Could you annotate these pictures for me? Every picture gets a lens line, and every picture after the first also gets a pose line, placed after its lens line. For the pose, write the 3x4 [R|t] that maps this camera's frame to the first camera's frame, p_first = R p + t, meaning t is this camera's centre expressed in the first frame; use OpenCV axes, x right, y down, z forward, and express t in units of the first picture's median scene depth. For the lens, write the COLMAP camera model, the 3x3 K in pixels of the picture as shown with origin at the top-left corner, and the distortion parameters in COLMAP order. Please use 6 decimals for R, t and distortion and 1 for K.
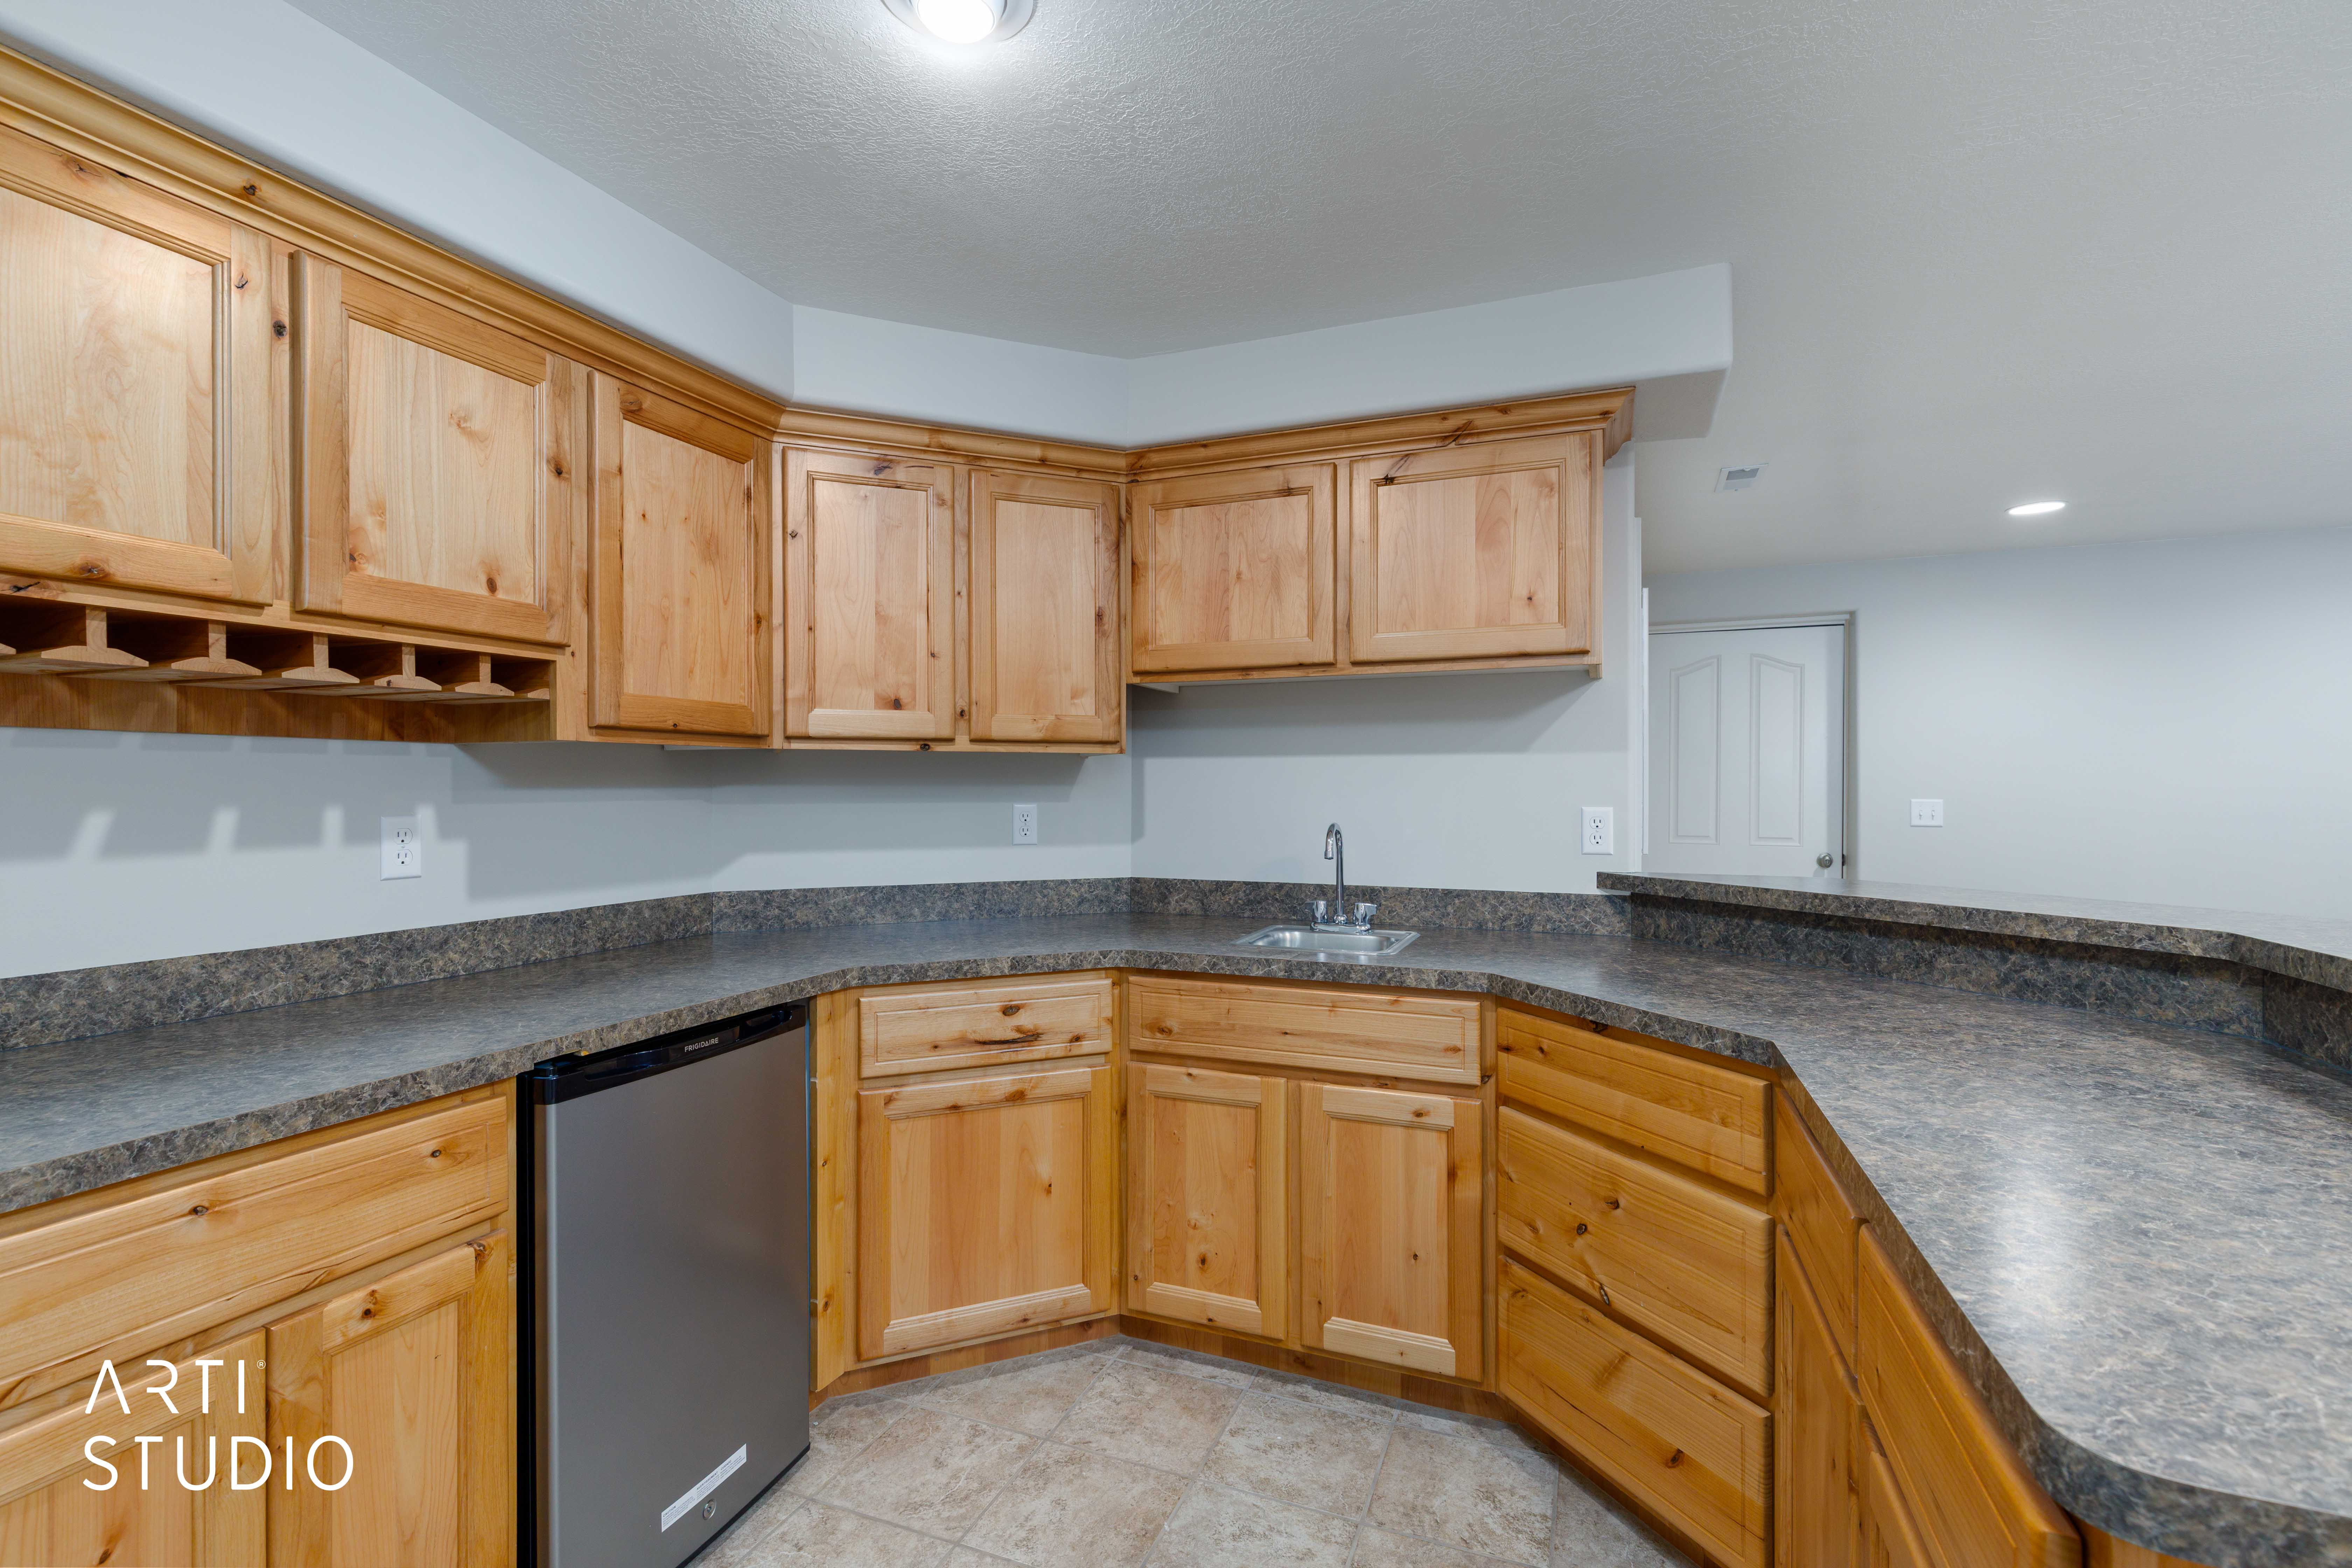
lens RADIAL K [[1059.5, 0, 1176.0], [0, 1059.5, 787.5], [0, 0, 1]] dist [0.009681, -0.001889]
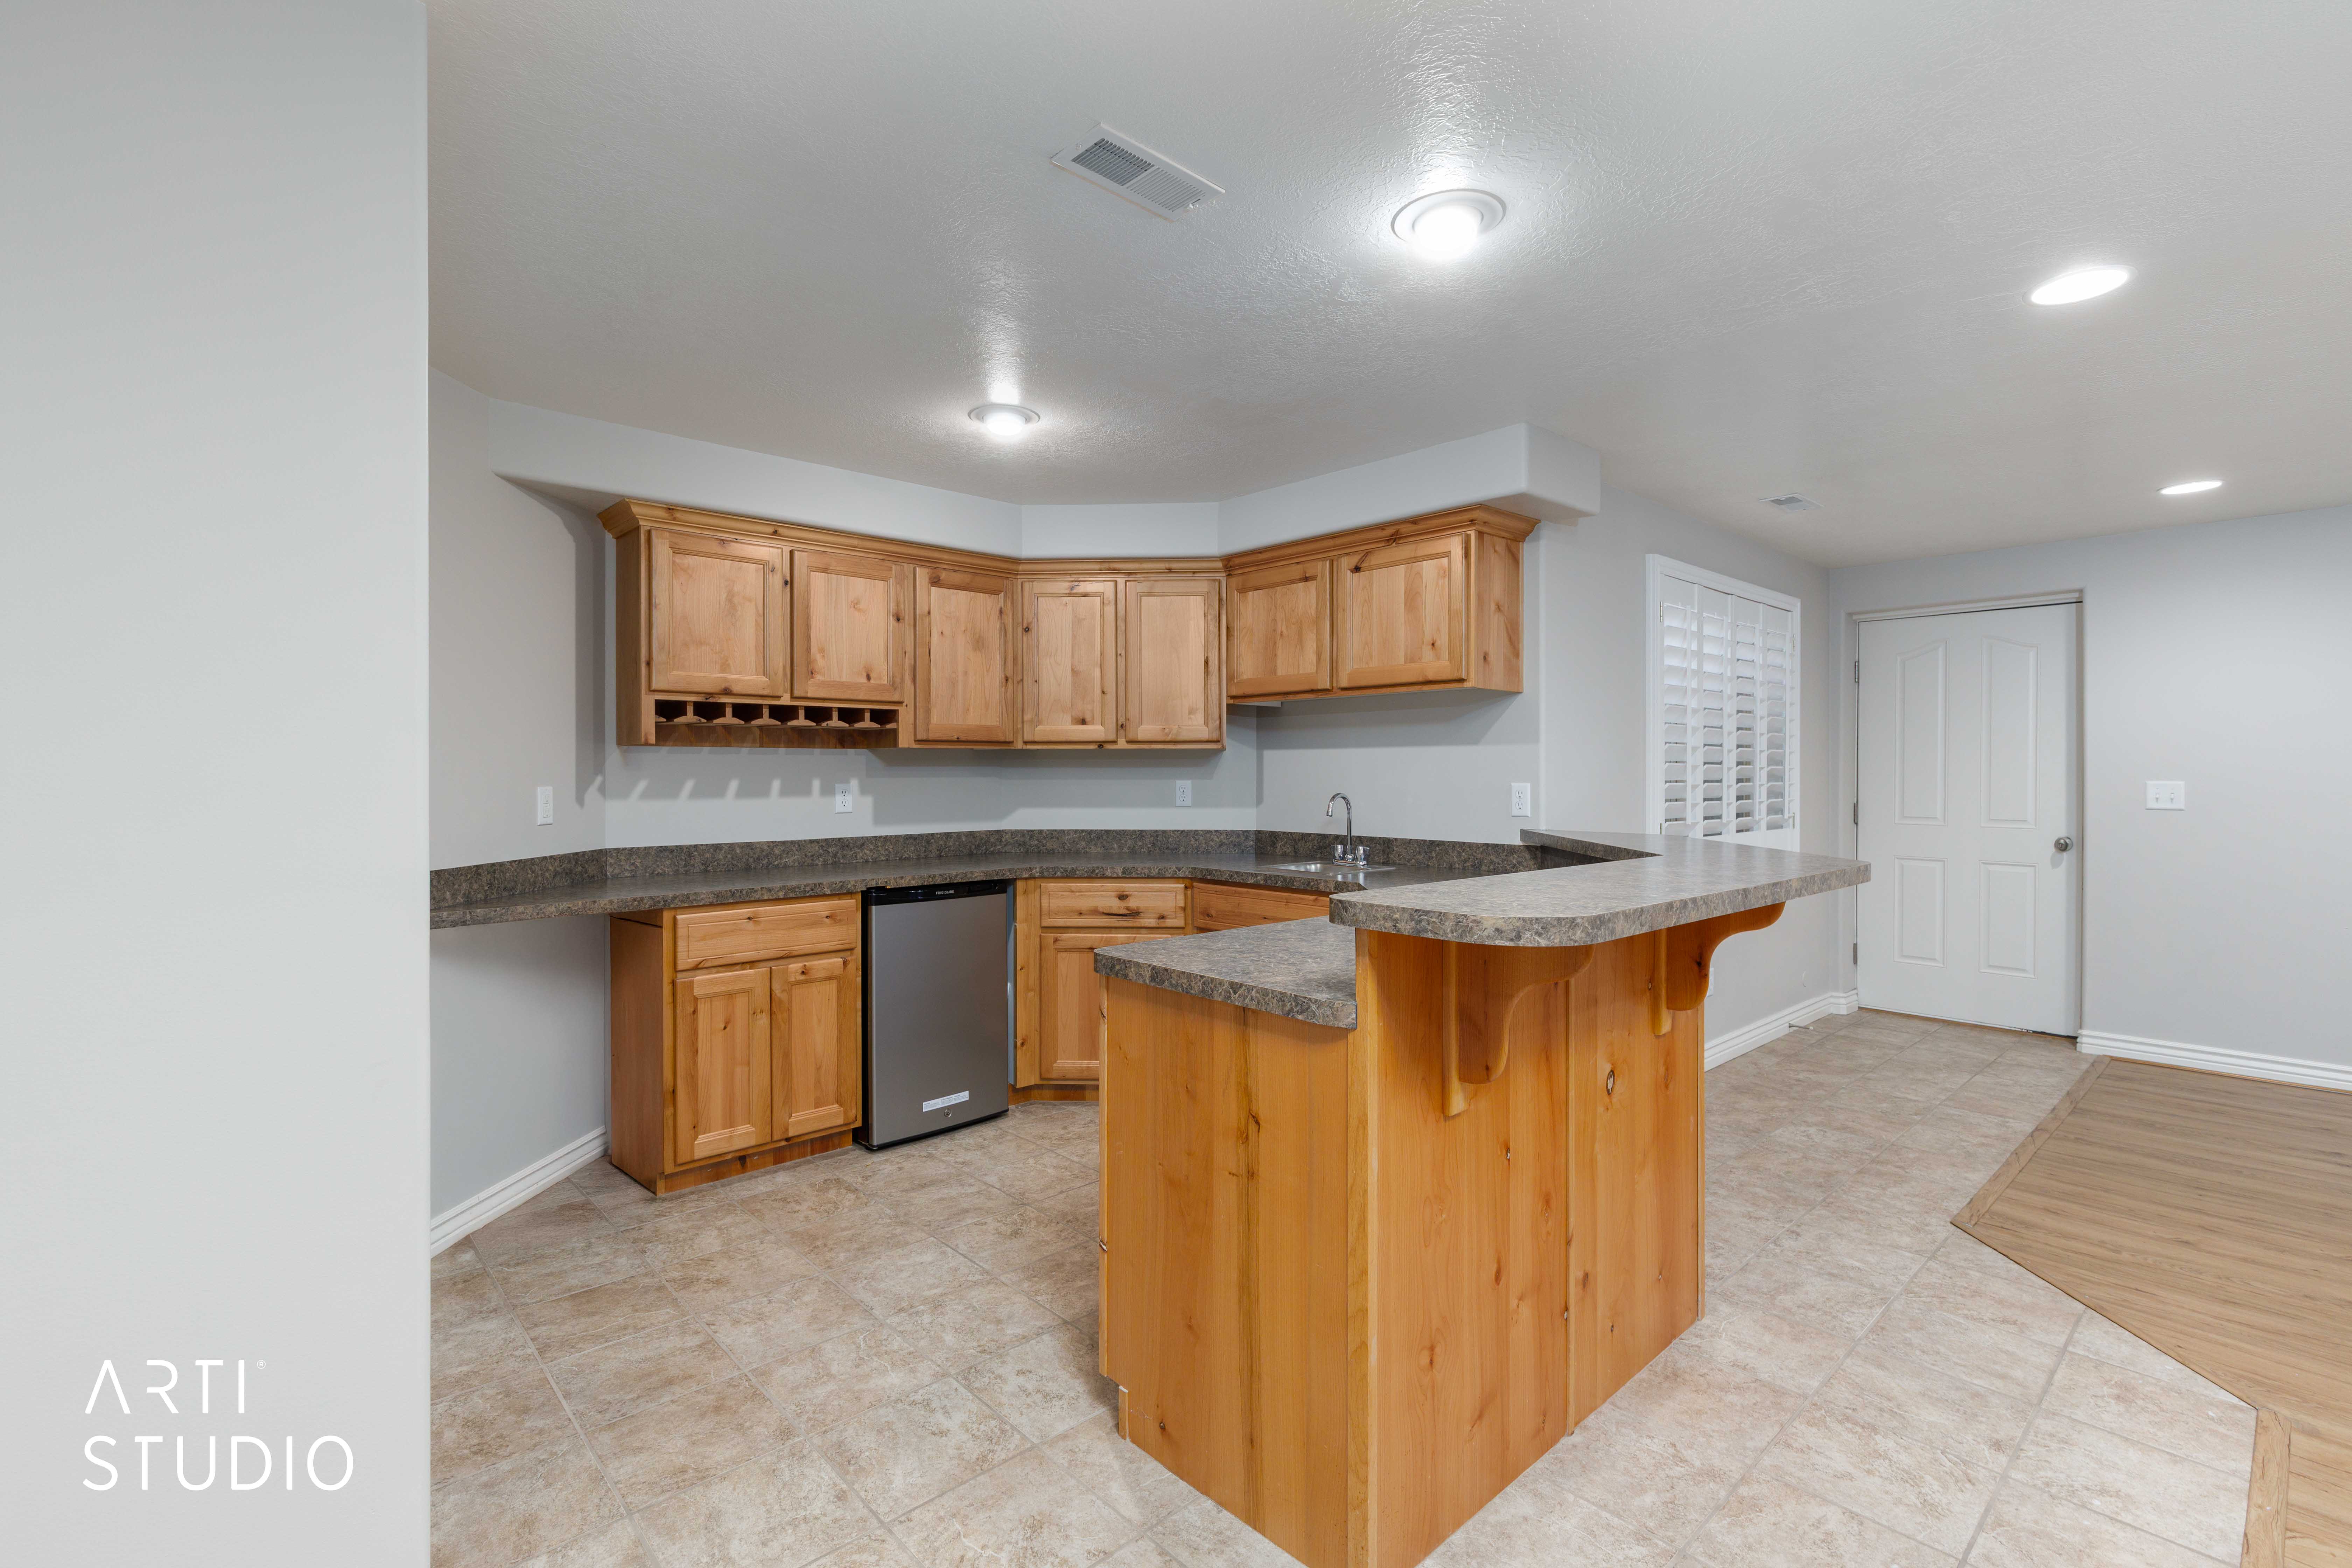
lens RADIAL K [[1059.5, 0, 1171.6], [0, 1059.5, 772.9], [0, 0, 1]] dist [0.009681, -0.001889]
pose [[0.900351, -0.000525, -0.435165, 0.667058], [0.001117, 0.999999, 0.001106, 0.003218], [0.435164, -0.001482, 0.900350, -0.531036]]
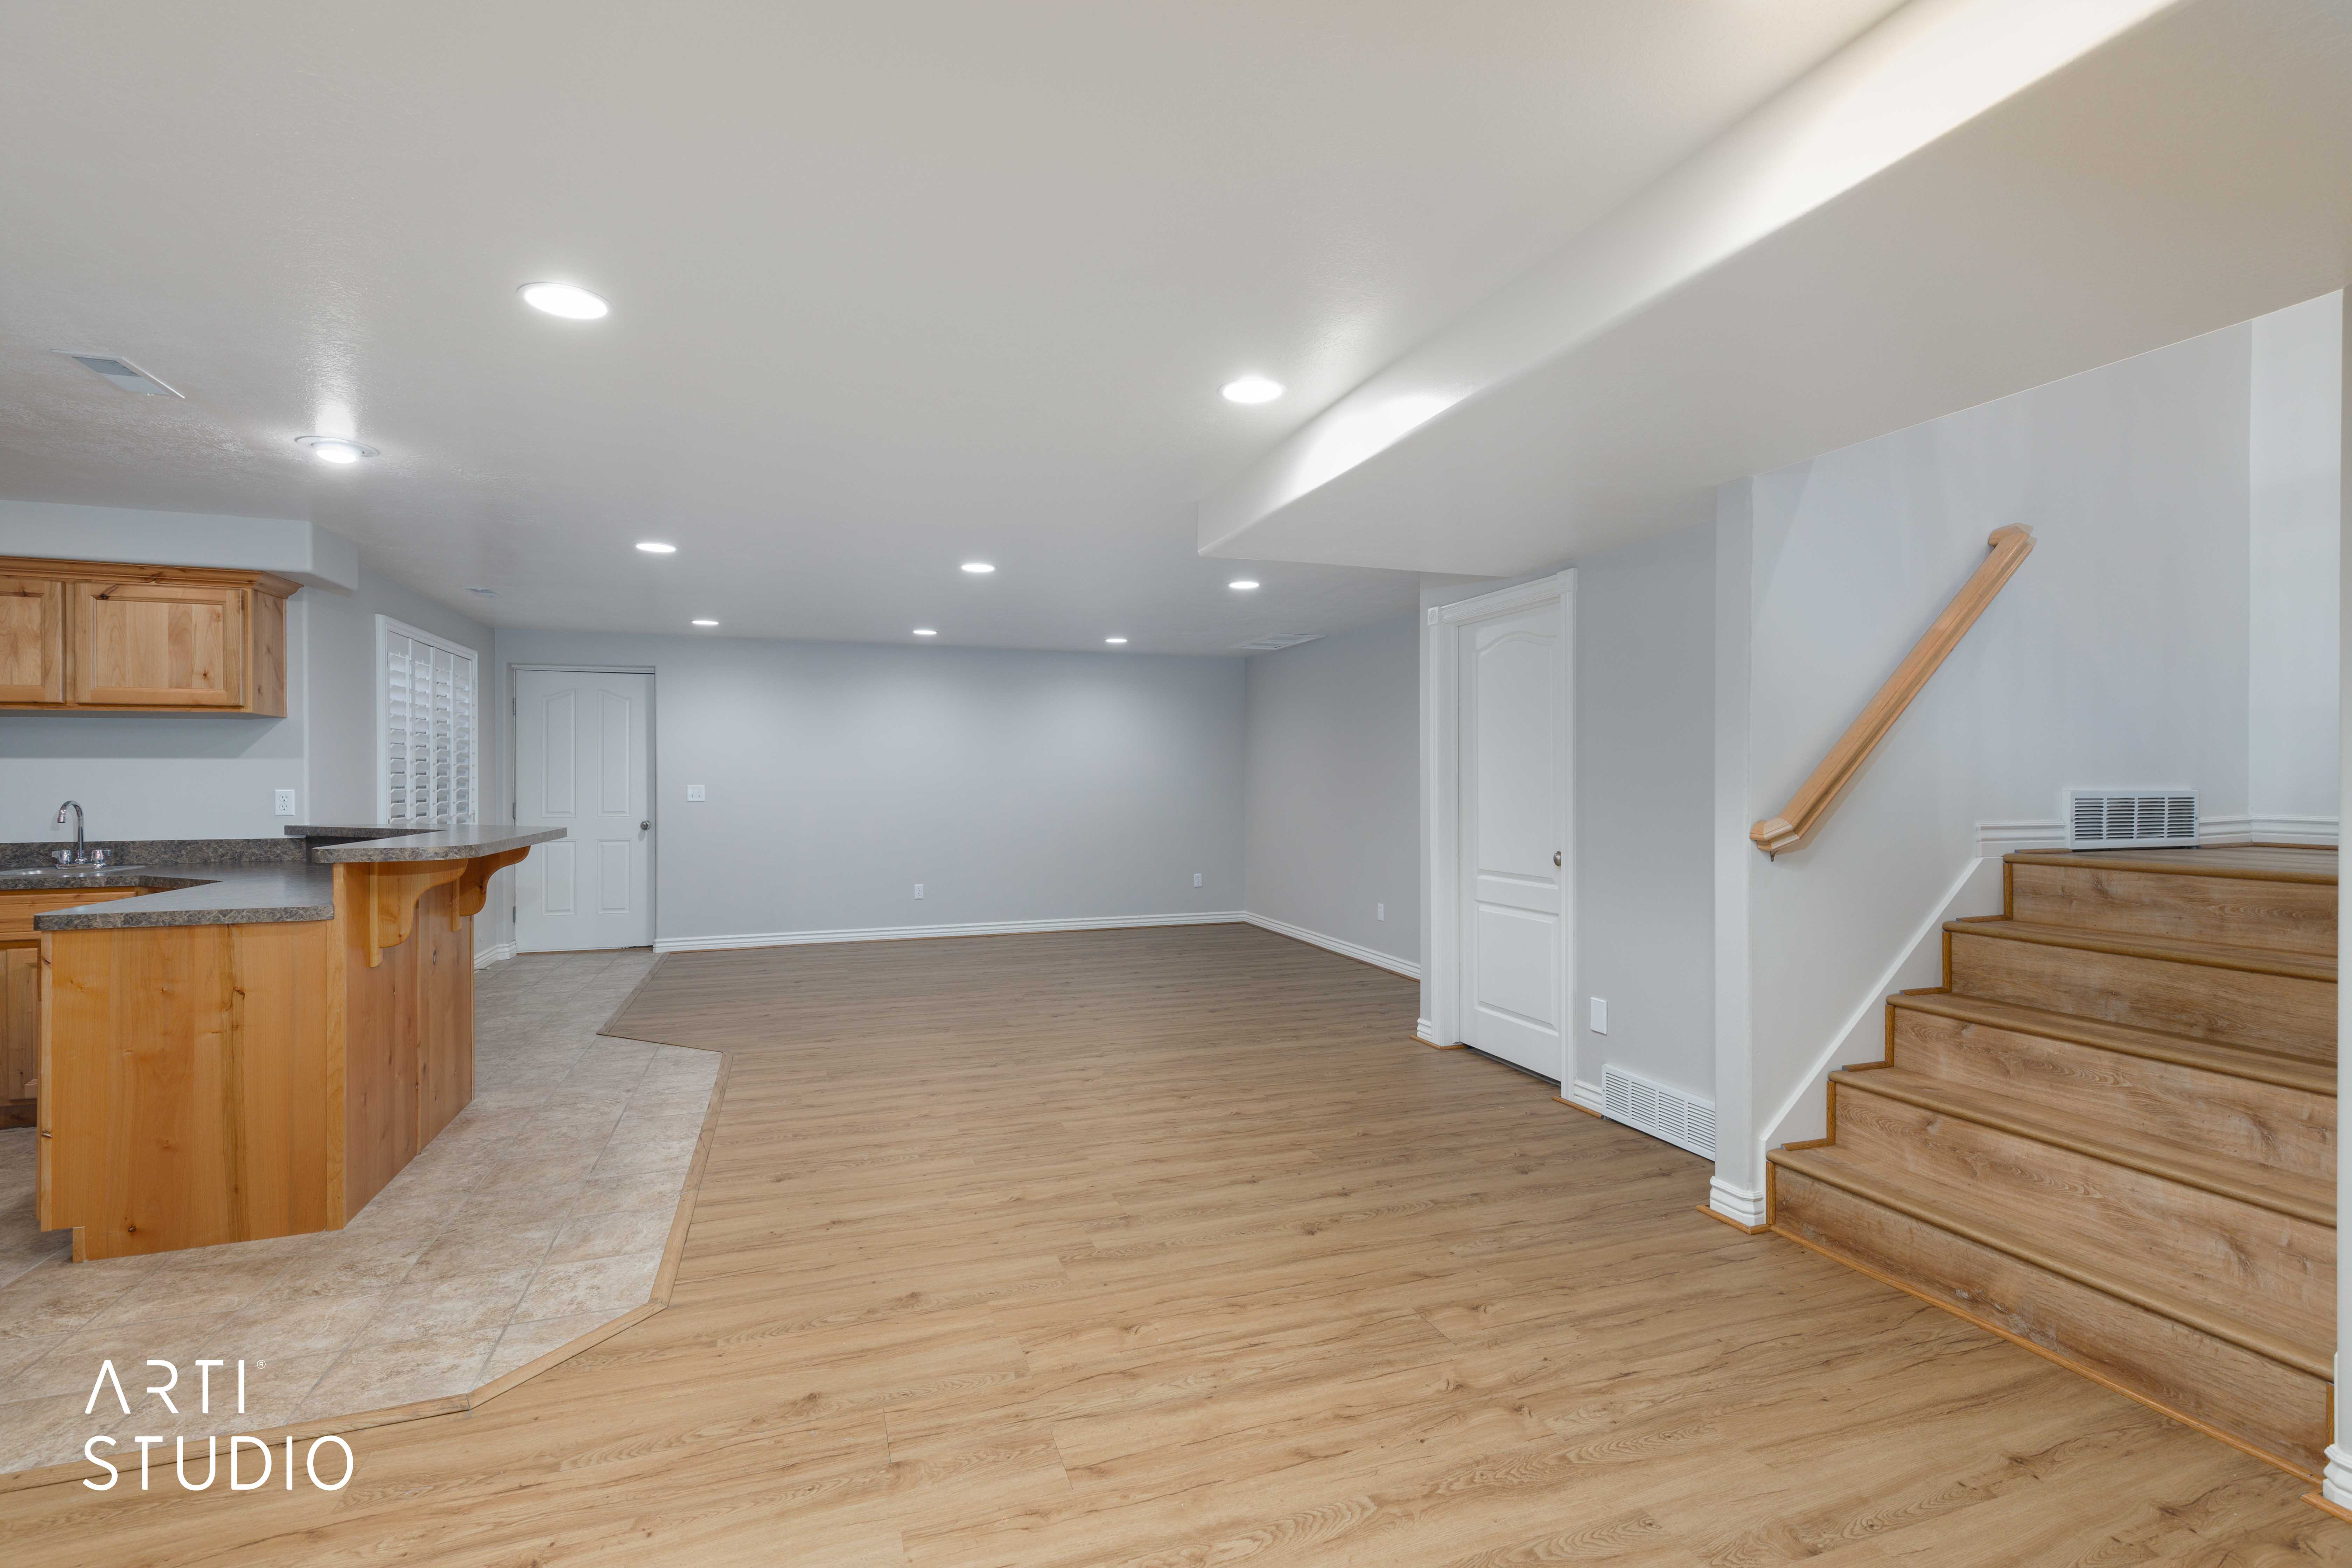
lens RADIAL K [[1059.5, 0, 1170.6], [0, 1059.5, 780.1], [0, 0, 1]] dist [0.009681, -0.001889]
pose [[0.755286, -0.004857, 0.655377, 0.391770], [0.004745, 0.999987, 0.001943, 0.007071], [-0.655378, 0.001642, 0.755299, -1.494667]]
